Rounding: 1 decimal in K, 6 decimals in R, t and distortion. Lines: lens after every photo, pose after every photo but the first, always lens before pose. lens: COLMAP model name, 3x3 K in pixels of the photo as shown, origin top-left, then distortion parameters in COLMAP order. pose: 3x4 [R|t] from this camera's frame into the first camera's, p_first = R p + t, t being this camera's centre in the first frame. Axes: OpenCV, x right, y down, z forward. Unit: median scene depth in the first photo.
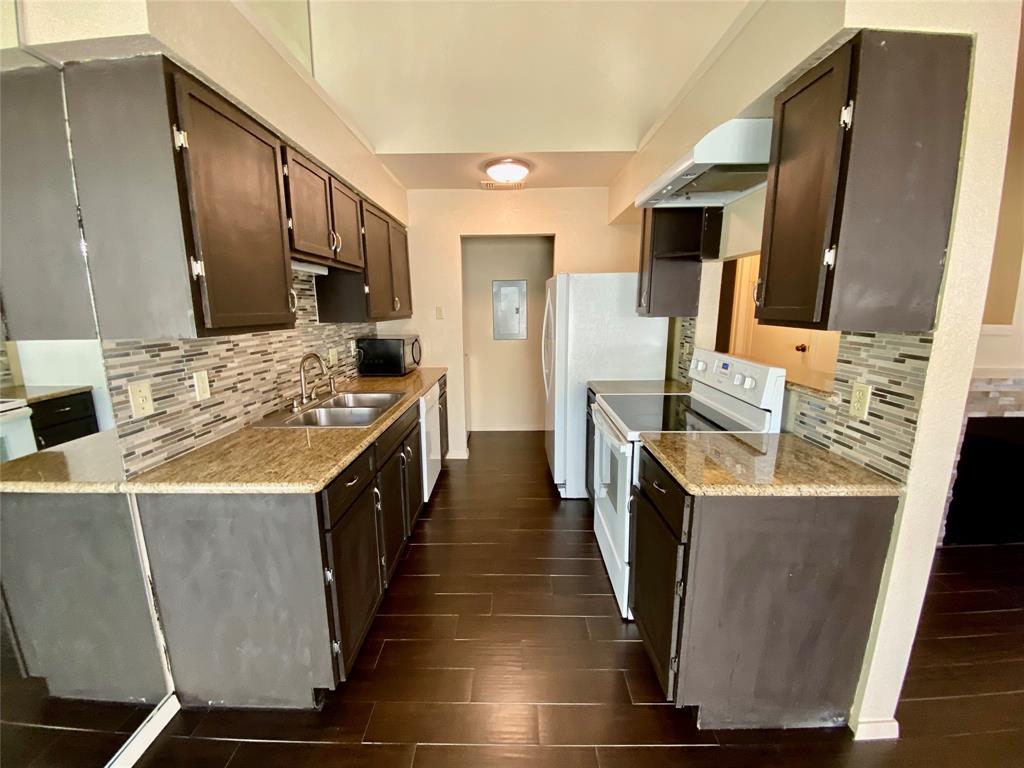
lens RADIAL K [[410.9, 0, 504.5], [0, 410.9, 378.0], [0, 0, 1]] dist [0.016077, -0.019580]
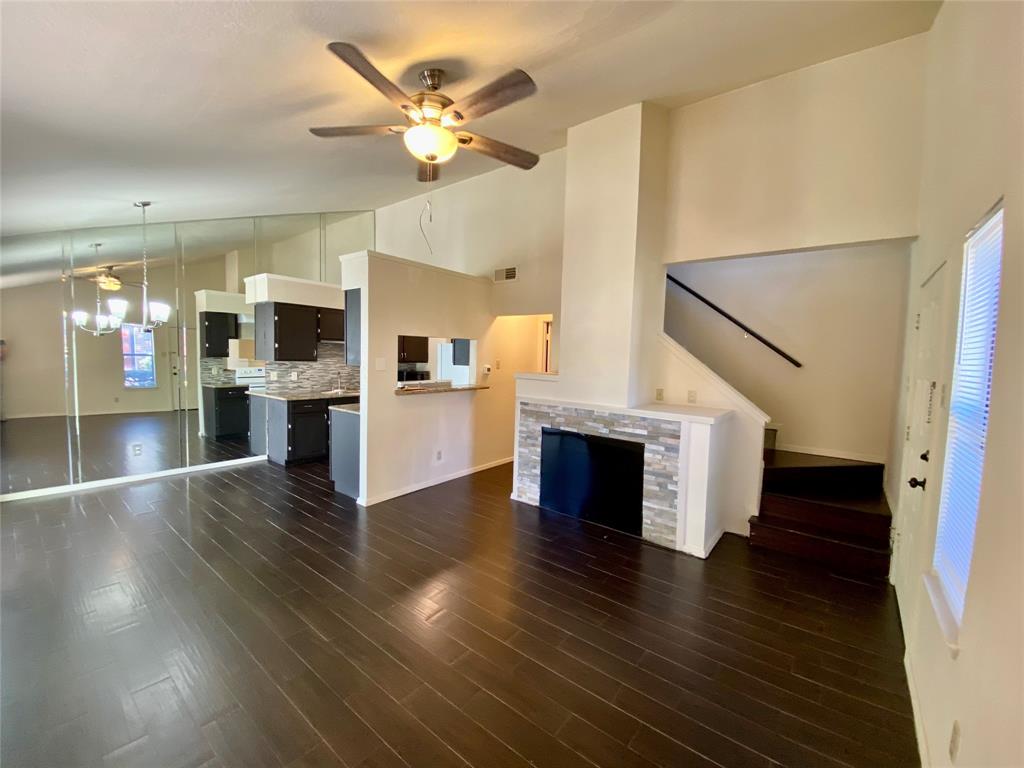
lens RADIAL K [[410.9, 0, 504.5], [0, 410.9, 378.0], [0, 0, 1]] dist [0.016077, -0.019580]
pose [[0.788111, 0.059011, -0.612697, 2.948293], [-0.135898, 0.987512, -0.079695, 0.074126], [0.600343, 0.146073, 0.786289, -0.724366]]
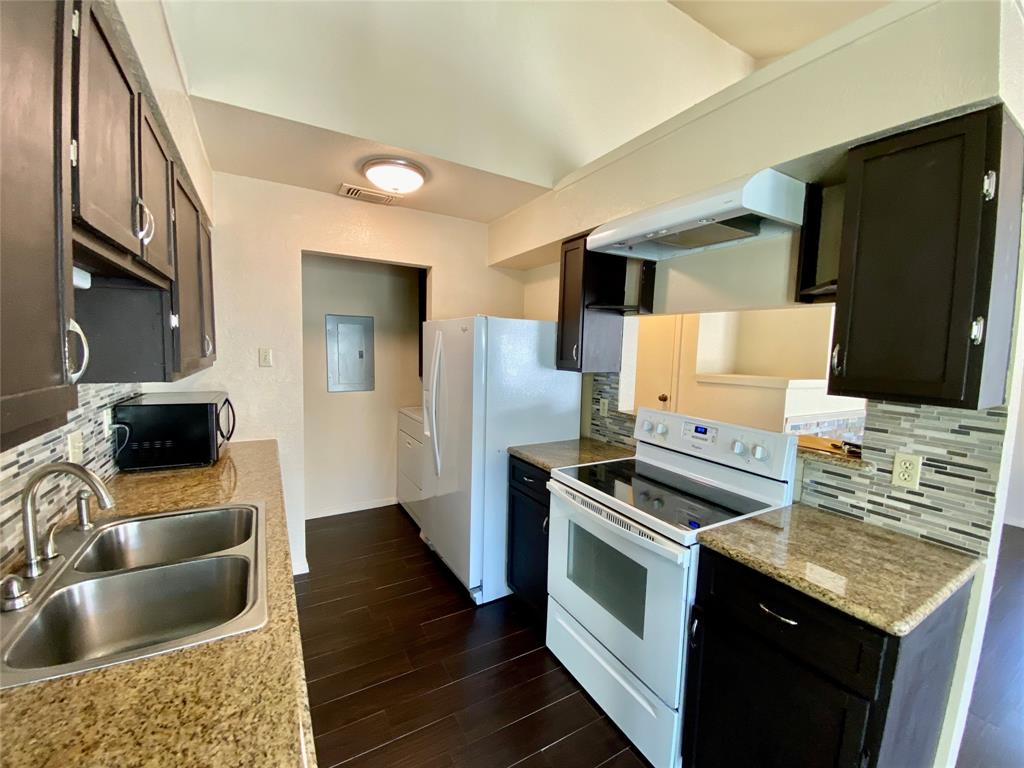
lens RADIAL K [[421.1, 0, 512.4], [0, 421.1, 379.9], [0, 0, 1]] dist [0.012359, -0.016958]
pose [[0.857453, -0.009069, 0.514483, -0.423535], [0.056018, 0.995547, -0.075812, -0.127119], [-0.511505, 0.093826, 0.854143, 0.550414]]
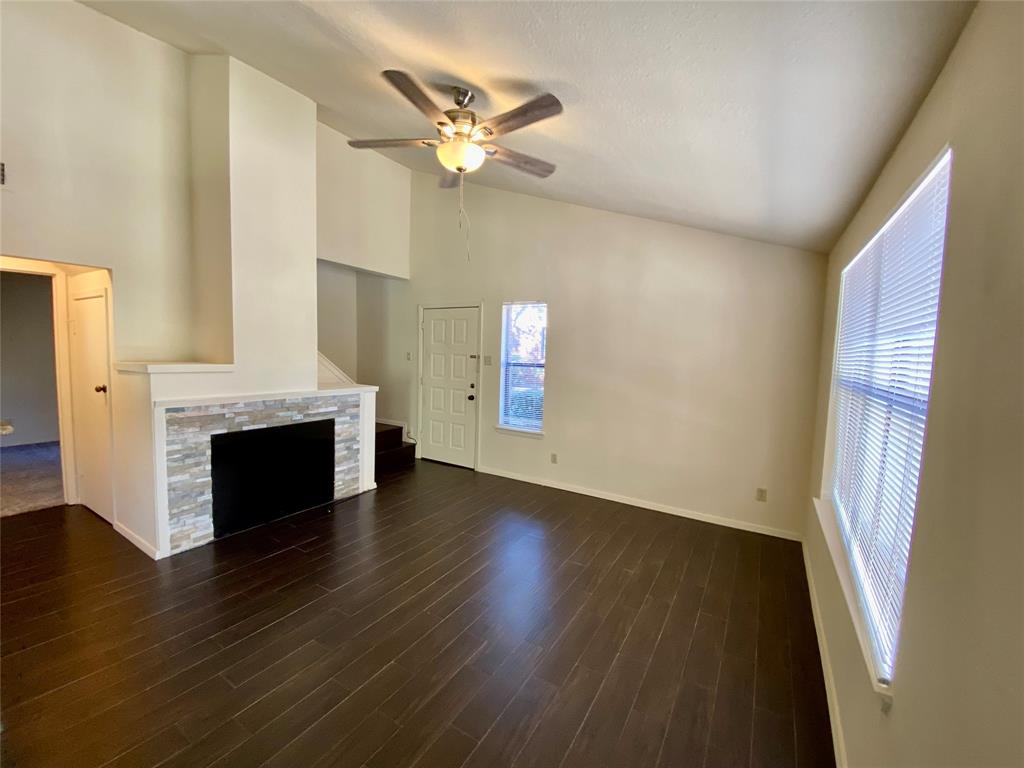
lens RADIAL K [[410.9, 0, 504.5], [0, 410.9, 378.0], [0, 0, 1]] dist [0.016077, -0.019580]
pose [[0.508750, -0.037274, 0.860107, 0.699632], [0.120093, 0.992367, -0.028029, 0.092401], [-0.852497, 0.117553, 0.509344, -0.695800]]
